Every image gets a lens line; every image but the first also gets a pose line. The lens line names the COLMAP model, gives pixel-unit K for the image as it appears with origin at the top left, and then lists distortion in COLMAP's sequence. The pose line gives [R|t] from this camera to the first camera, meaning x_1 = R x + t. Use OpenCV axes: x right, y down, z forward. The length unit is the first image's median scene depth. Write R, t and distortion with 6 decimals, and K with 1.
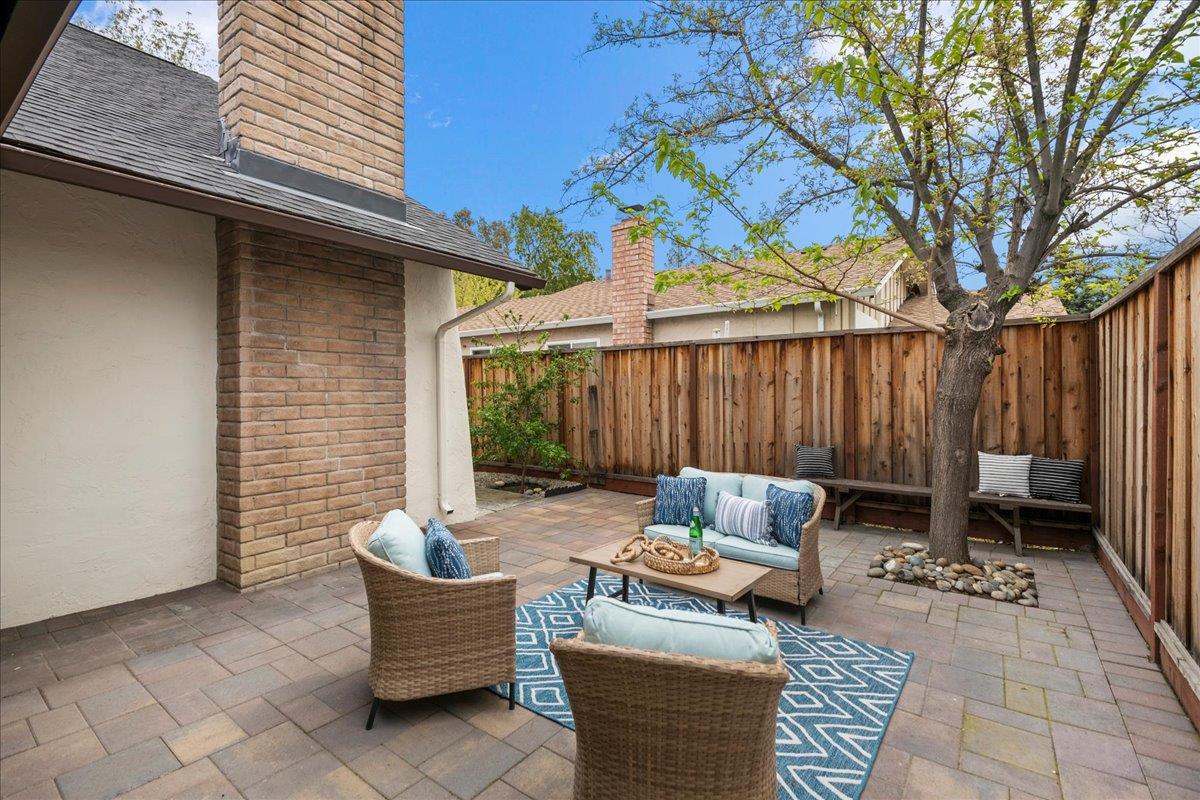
lens RADIAL K [[534.4, 0, 602.2], [0, 534.4, 393.8], [0, 0, 1]] dist [0.027370, -0.023692]
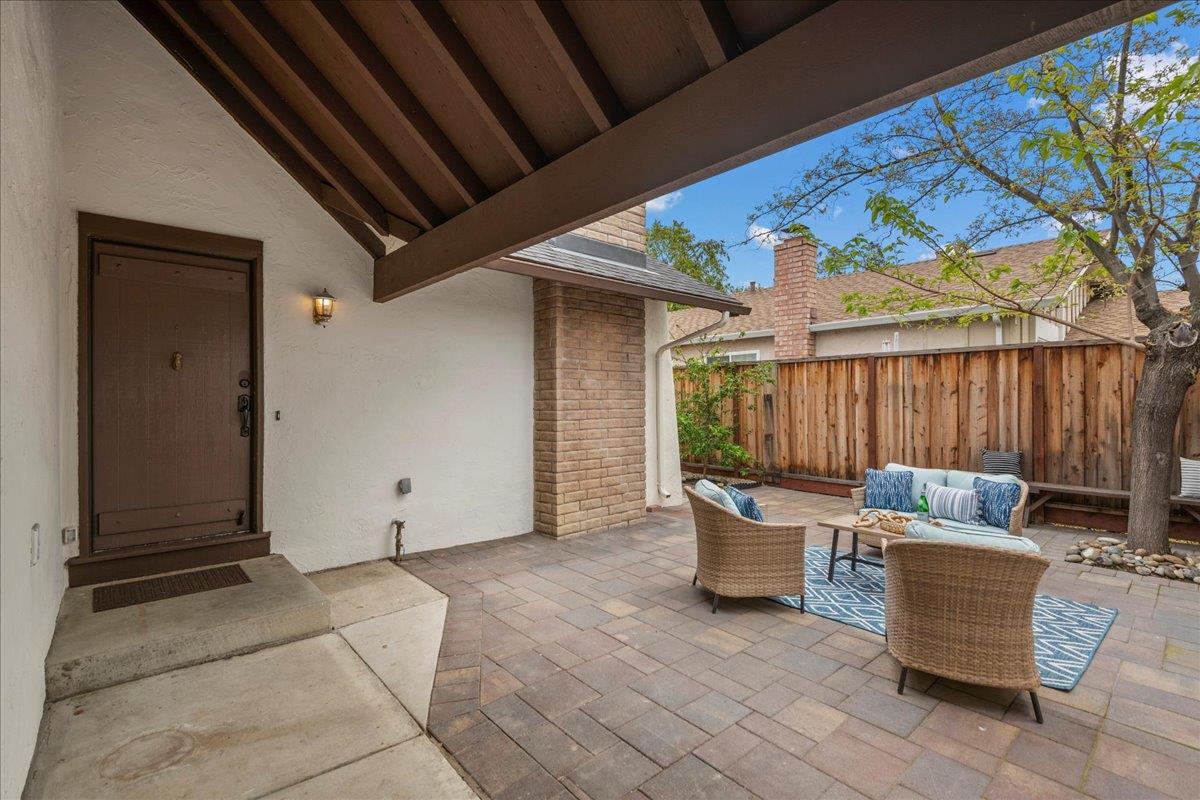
lens RADIAL K [[531.8, 0, 596.9], [0, 531.8, 401.7], [0, 0, 1]] dist [-0.002594, -0.005110]
pose [[0.974031, 0.002754, -0.226399, -0.169673], [-0.002654, 0.999996, 0.000745, 0.000237], [0.226400, -0.000124, 0.974034, -0.244115]]
